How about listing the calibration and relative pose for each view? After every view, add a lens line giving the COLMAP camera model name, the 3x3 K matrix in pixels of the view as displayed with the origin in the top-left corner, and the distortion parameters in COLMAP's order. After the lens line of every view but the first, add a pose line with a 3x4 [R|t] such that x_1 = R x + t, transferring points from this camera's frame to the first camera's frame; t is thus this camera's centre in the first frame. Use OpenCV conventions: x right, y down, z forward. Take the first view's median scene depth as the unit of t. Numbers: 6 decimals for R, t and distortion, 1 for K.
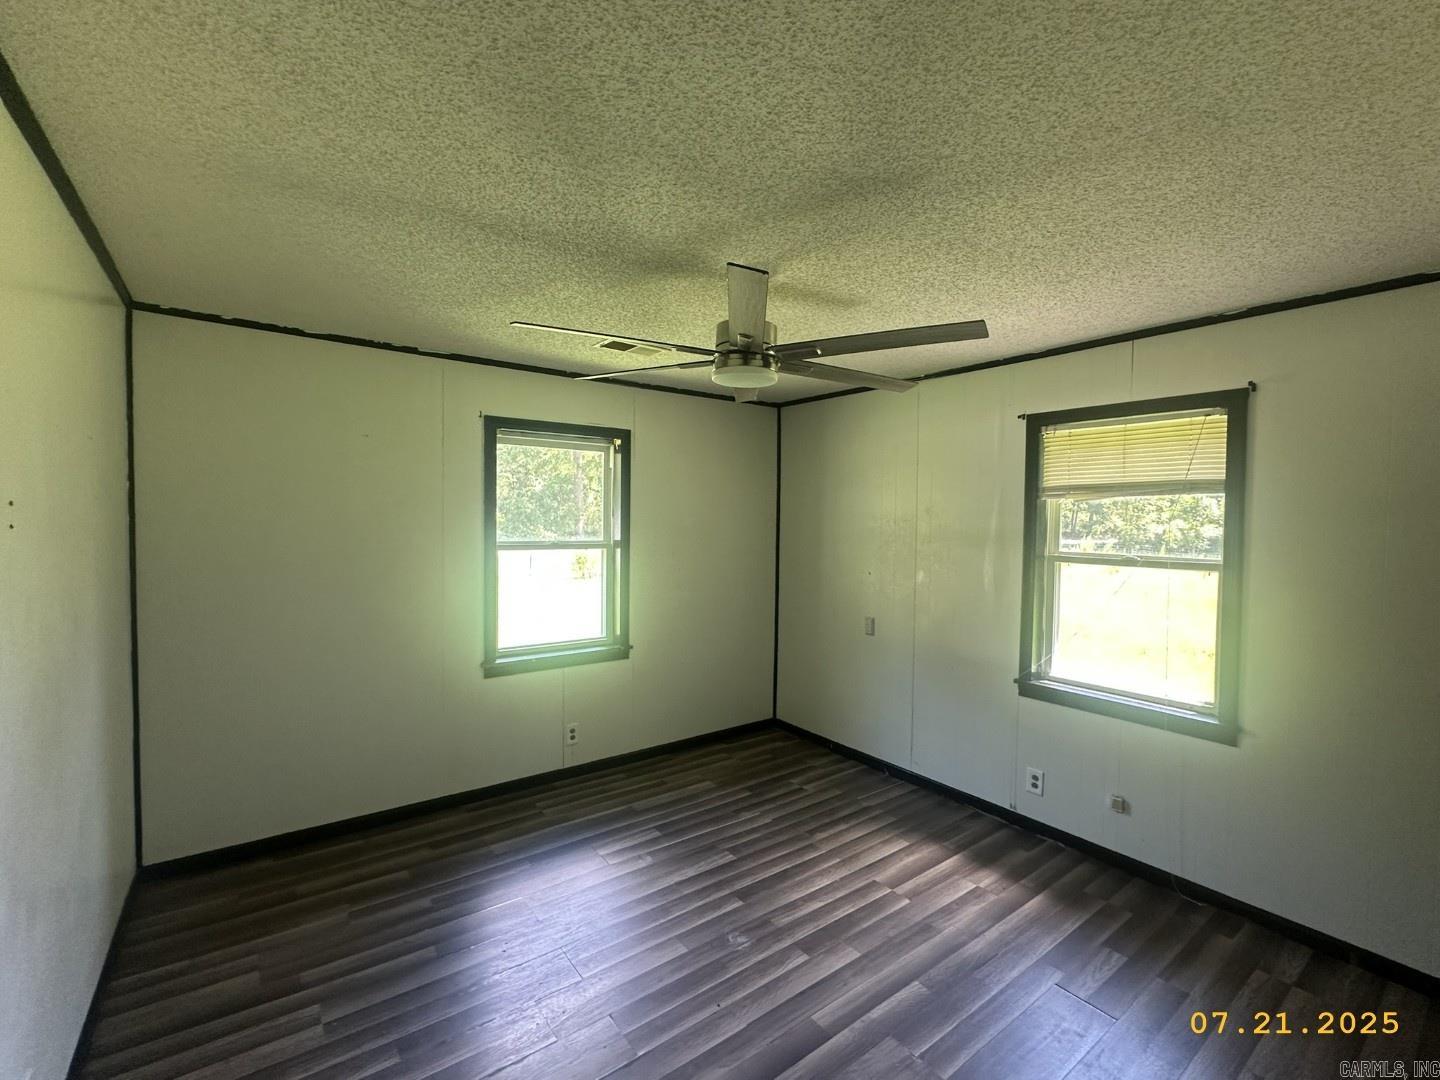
lens RADIAL K [[634.2, 0, 721.5], [0, 634.2, 538.3], [0, 0, 1]] dist [0.001187, 0.000957]
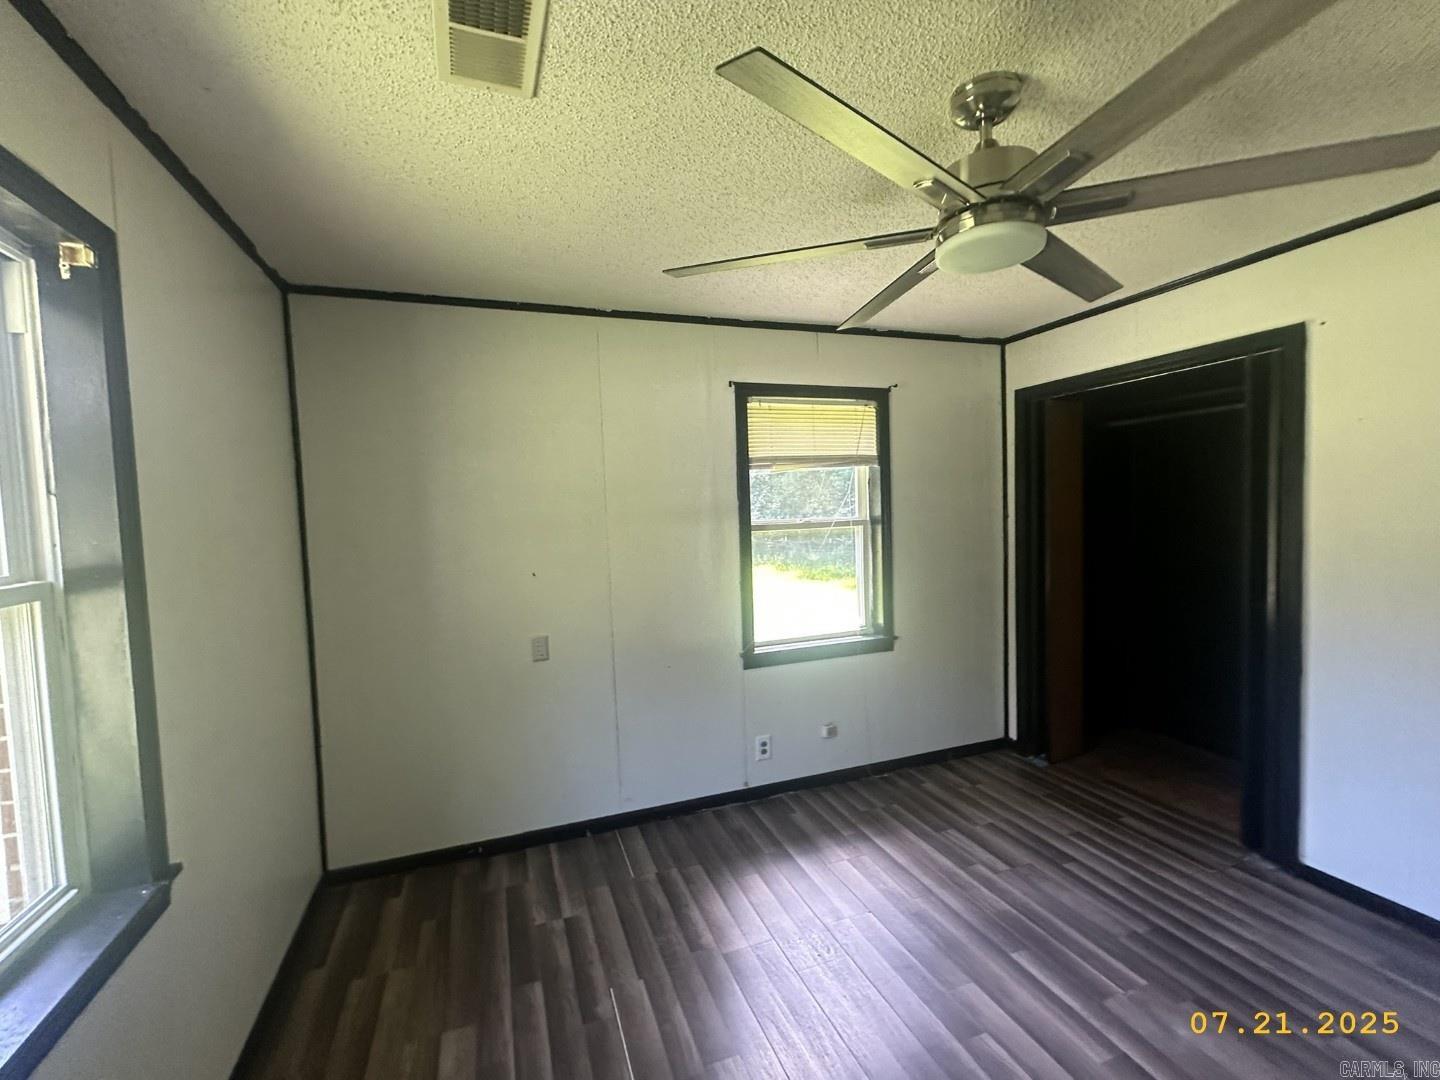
lens RADIAL K [[634.2, 0, 720.6], [0, 634.2, 540.3], [0, 0, 1]] dist [0.001187, 0.000957]
pose [[0.286189, -0.073149, 0.955377, -0.466967], [0.068840, 0.996075, 0.055644, -0.009331], [-0.955697, 0.049843, 0.290102, 0.744365]]
